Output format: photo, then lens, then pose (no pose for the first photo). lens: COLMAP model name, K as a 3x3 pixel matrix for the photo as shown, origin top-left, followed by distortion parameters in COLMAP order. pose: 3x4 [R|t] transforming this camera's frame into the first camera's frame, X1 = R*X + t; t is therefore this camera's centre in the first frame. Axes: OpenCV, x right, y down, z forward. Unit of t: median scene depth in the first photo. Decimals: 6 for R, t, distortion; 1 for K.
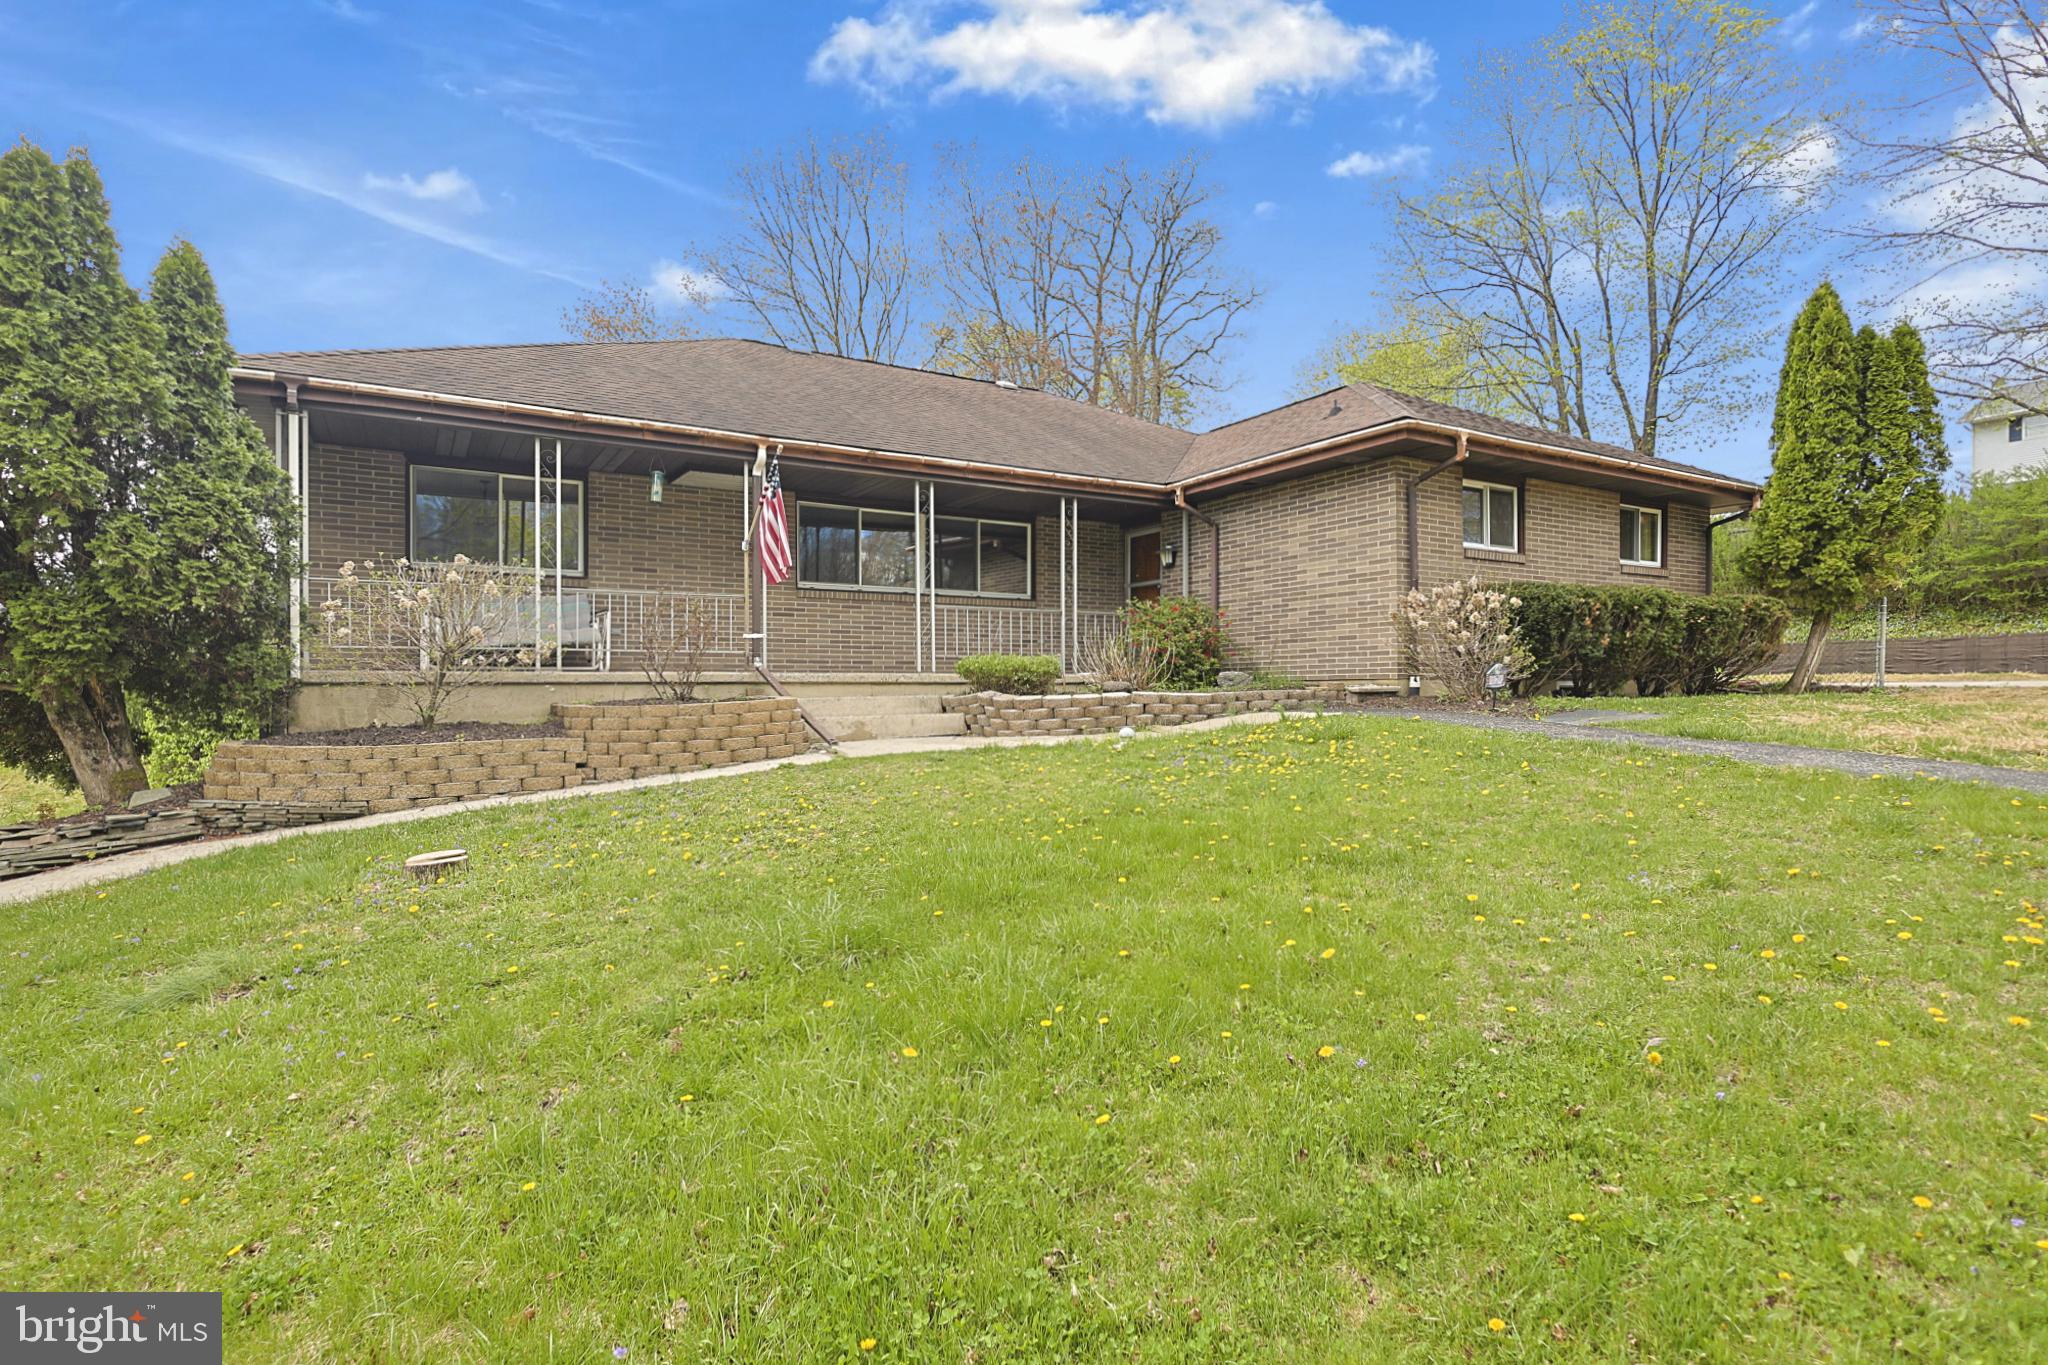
lens RADIAL K [[1020.1, 0, 1024.0], [0, 1020.1, 682.5], [0, 0, 1]] dist [-0.001602, 0.000030]
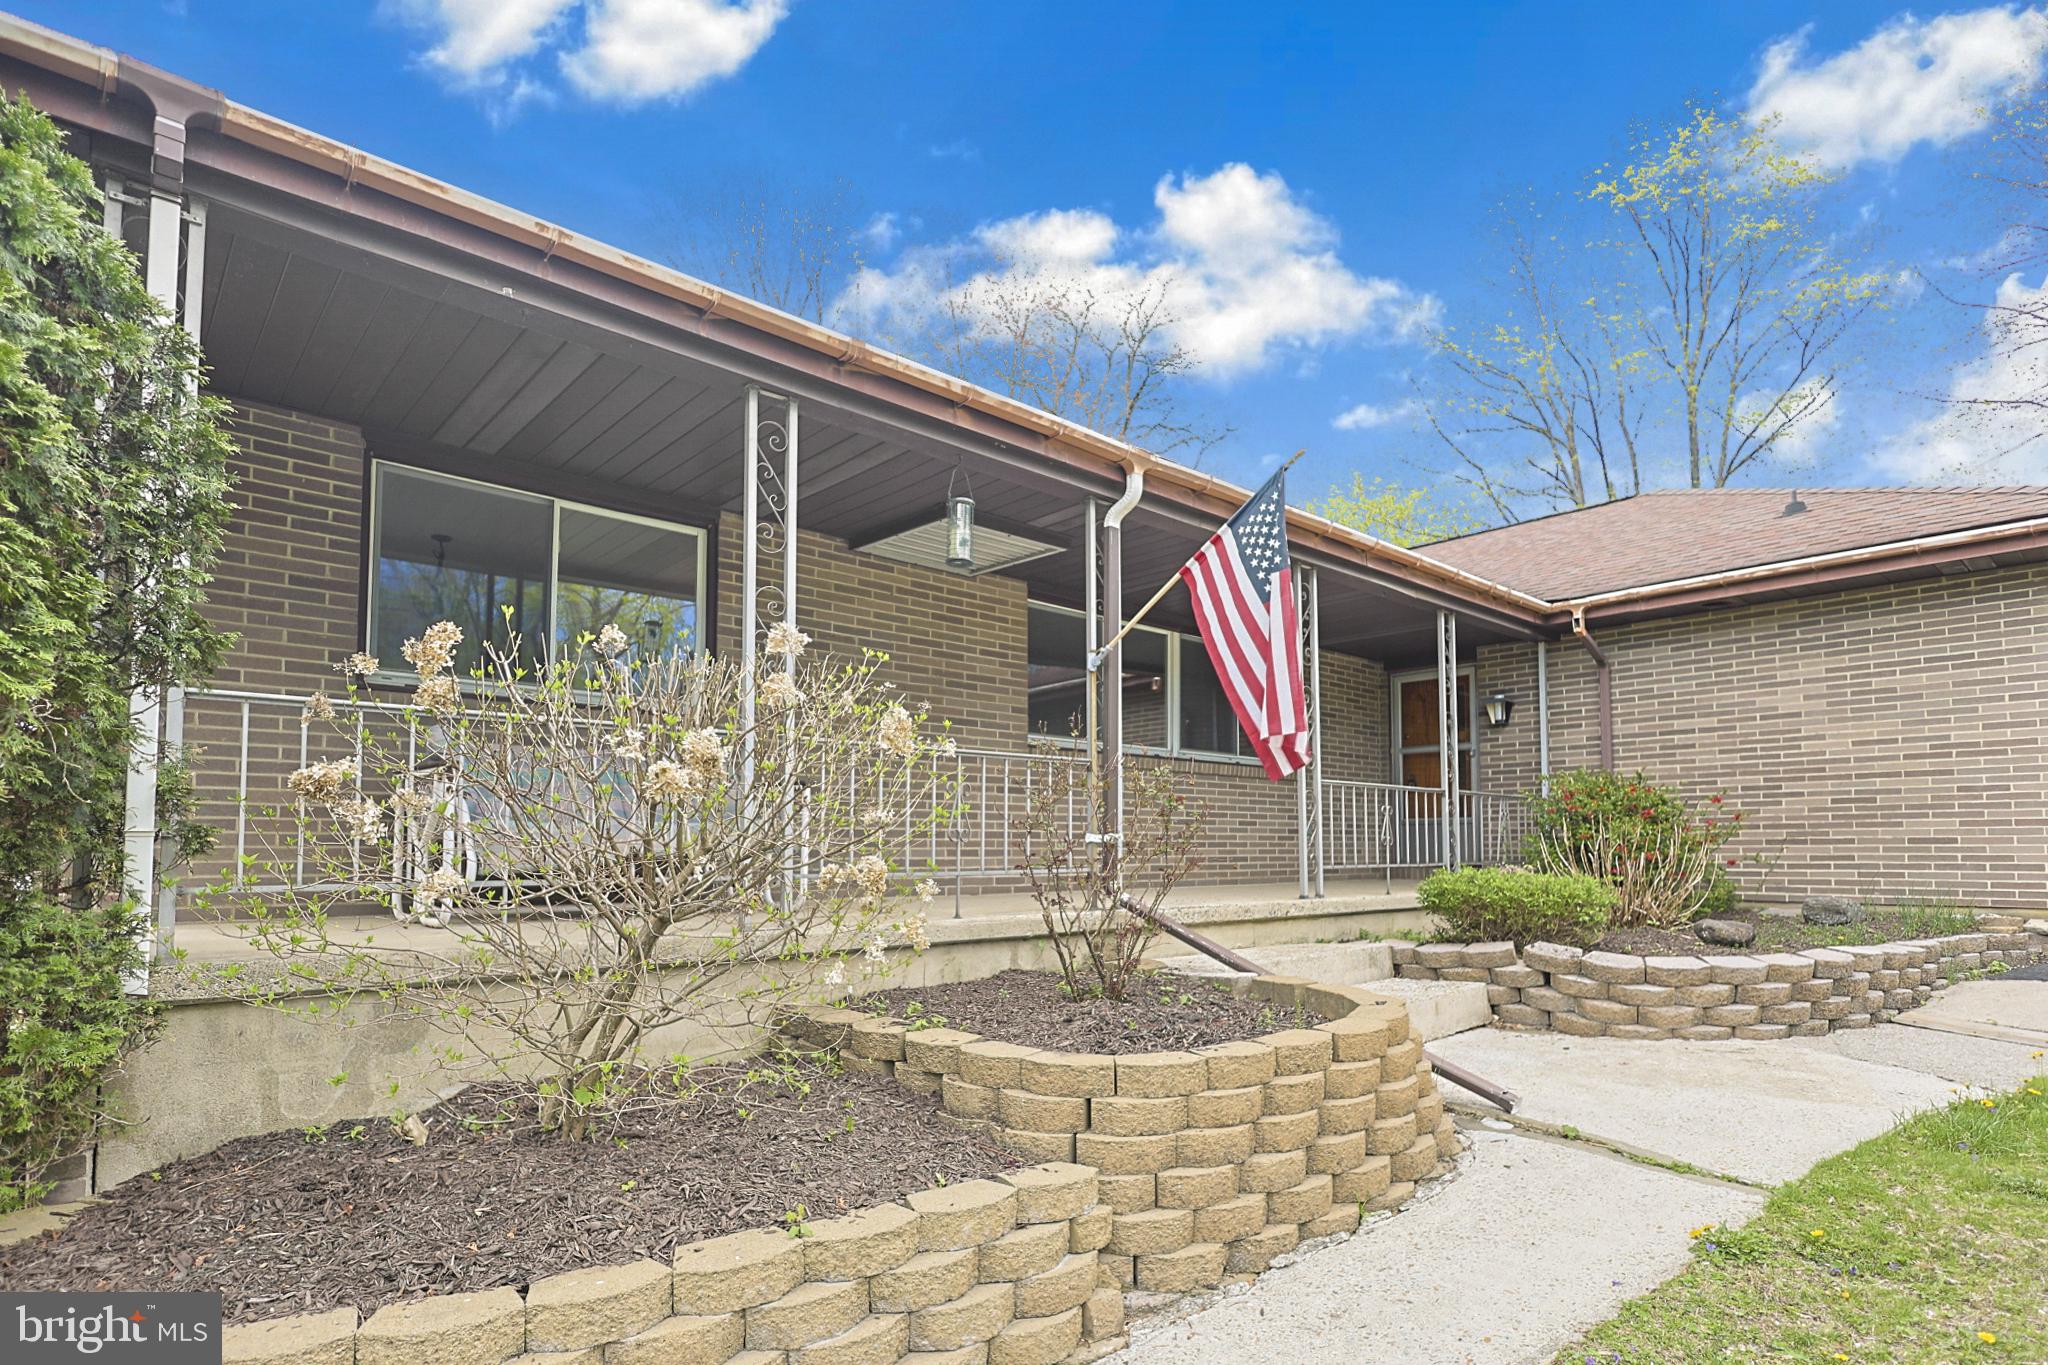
lens RADIAL K [[1038.3, 0, 1024.8], [0, 1038.3, 785.2], [0, 0, 1]] dist [0.000324, 0.000083]
pose [[0.980537, 0.014989, 0.195759, -0.405078], [-0.003848, 0.998357, -0.057165, -0.041992], [-0.196294, 0.055299, 0.978984, 0.498538]]
